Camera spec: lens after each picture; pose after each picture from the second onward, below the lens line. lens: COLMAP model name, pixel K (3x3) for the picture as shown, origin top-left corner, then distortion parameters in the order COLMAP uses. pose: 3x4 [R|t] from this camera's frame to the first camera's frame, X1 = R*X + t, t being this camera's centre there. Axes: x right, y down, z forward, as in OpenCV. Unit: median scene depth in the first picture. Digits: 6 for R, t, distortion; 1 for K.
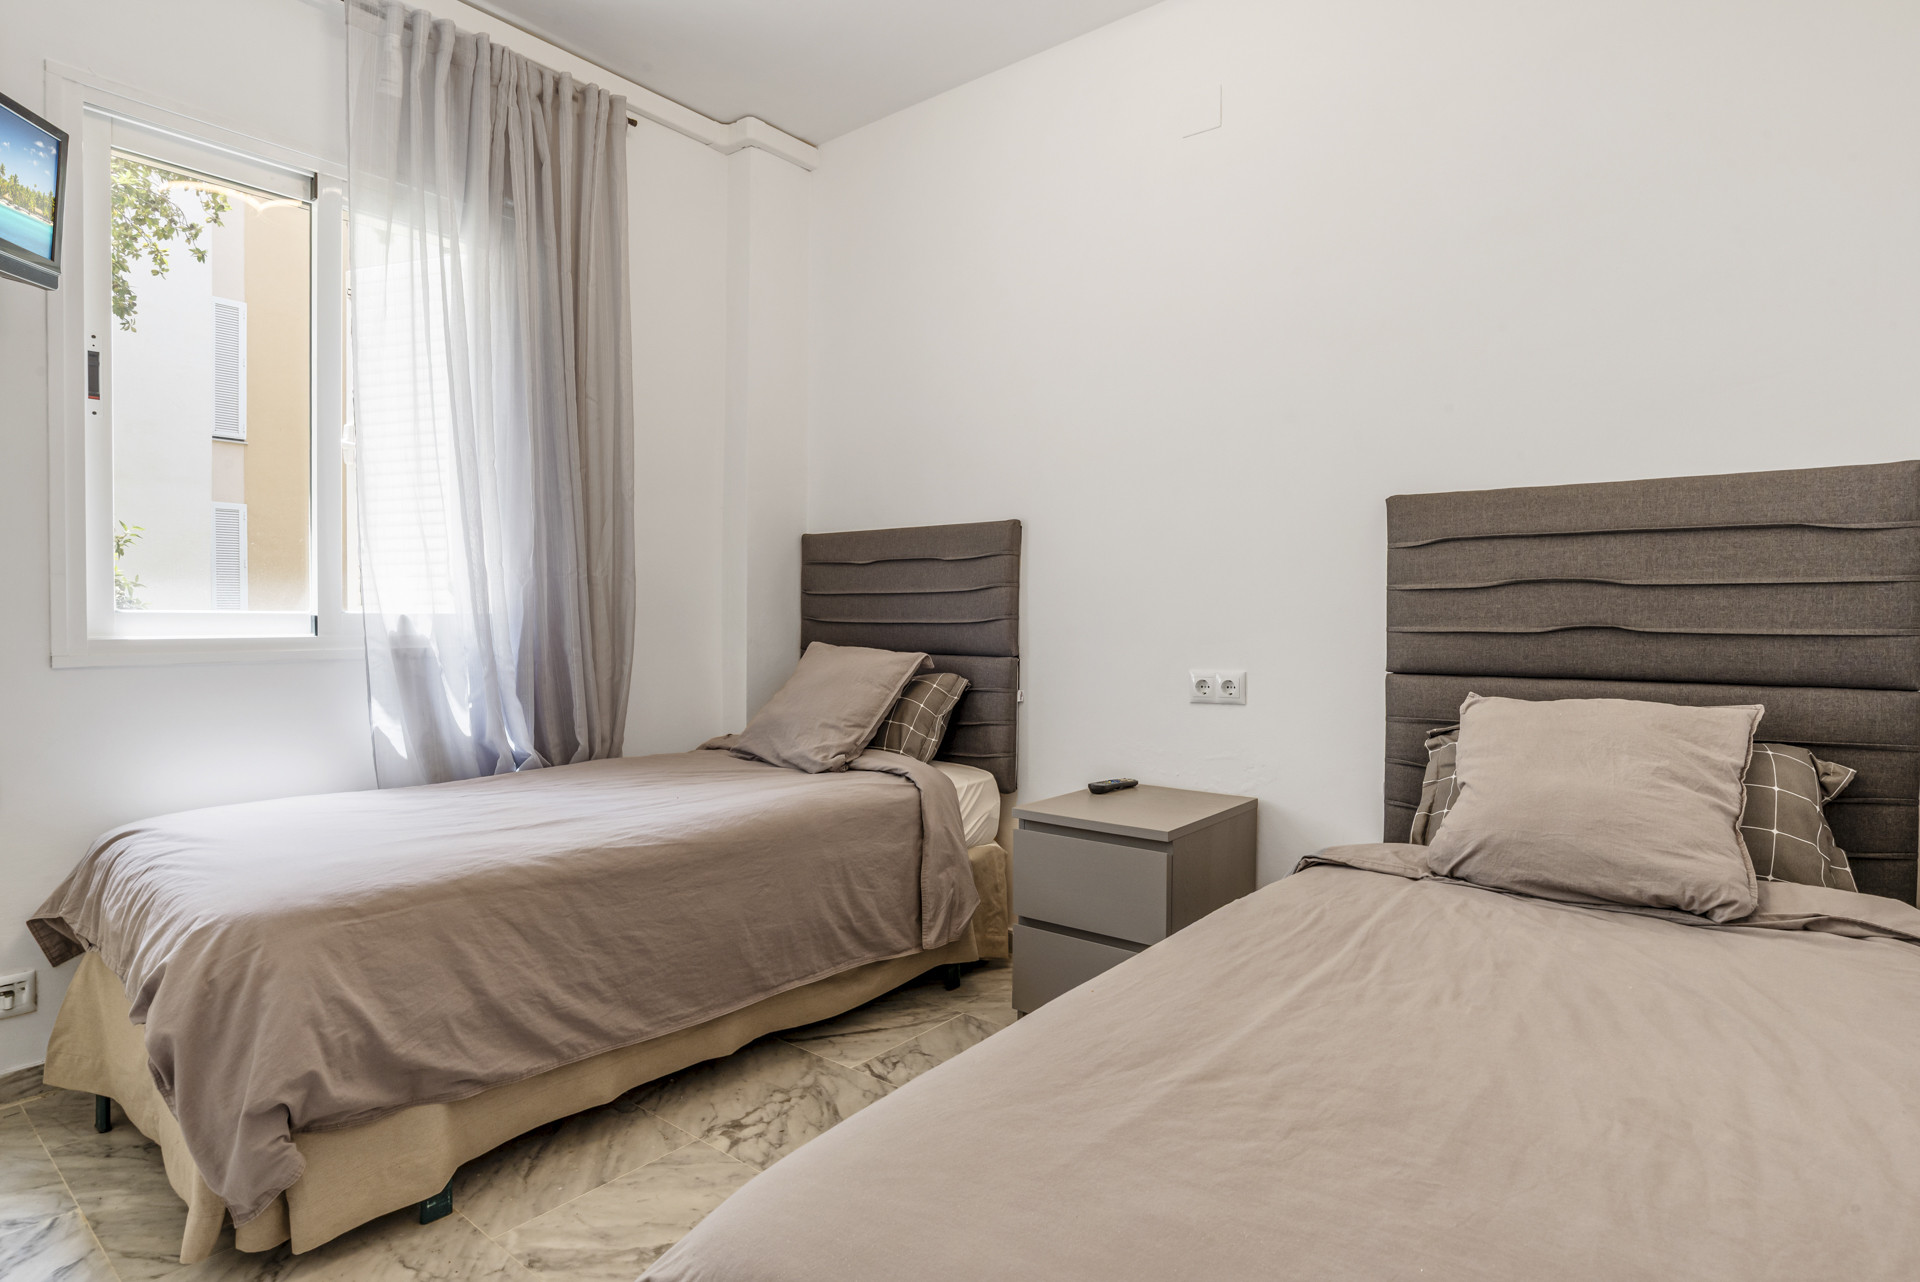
lens RADIAL K [[1018.8, 0, 957.4], [0, 1018.8, 629.8], [0, 0, 1]] dist [-0.047382, 0.023225]
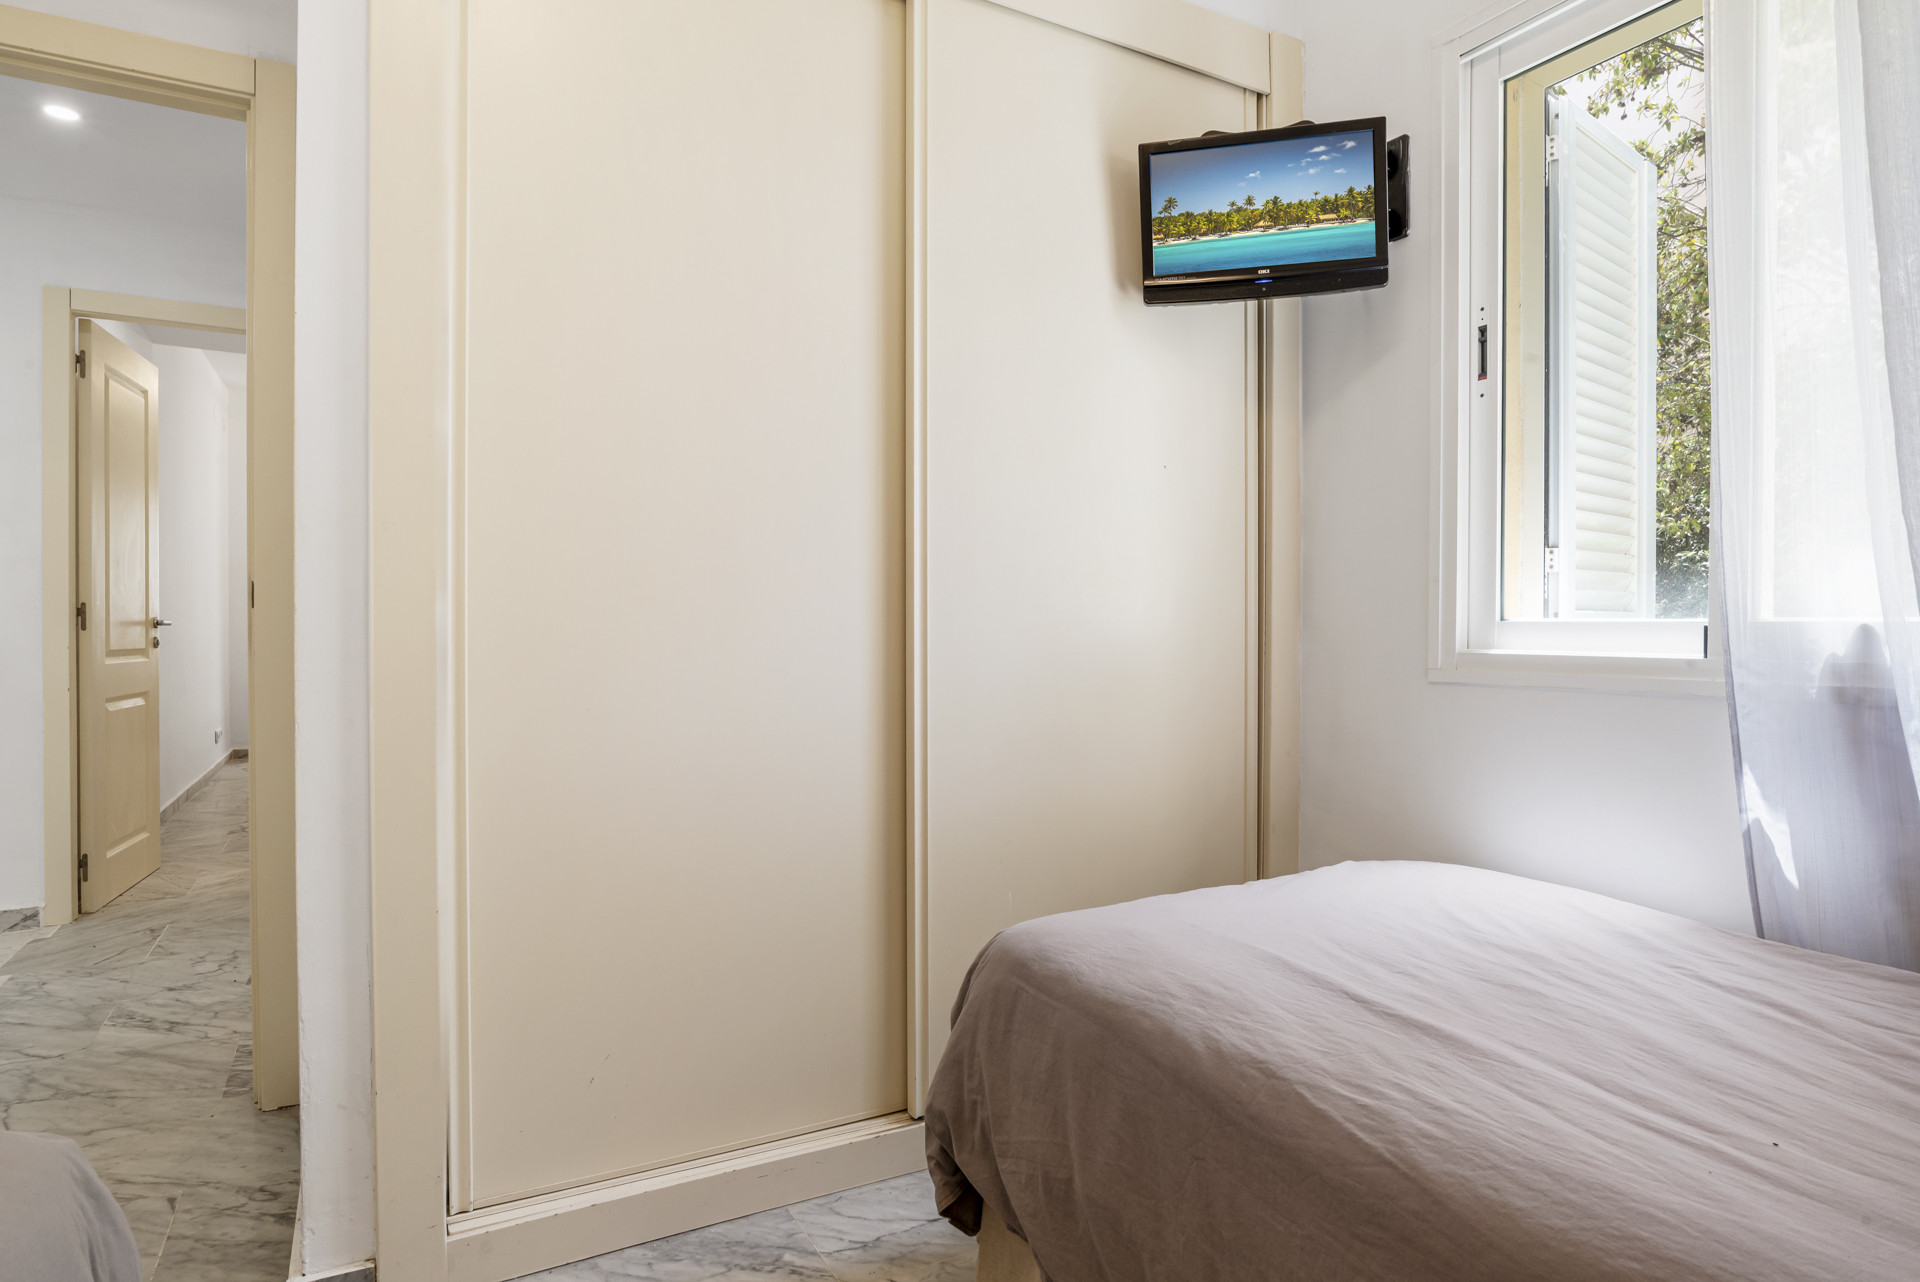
lens RADIAL K [[1052.4, 0, 960.0], [0, 1052.4, 641.0], [0, 0, 1]] dist [-0.004381, -0.000353]
pose [[-0.373471, 0.009878, -0.927589, 0.364588], [-0.015506, 0.999737, 0.016890, -0.020852], [0.927512, 0.020691, -0.373220, 1.972883]]
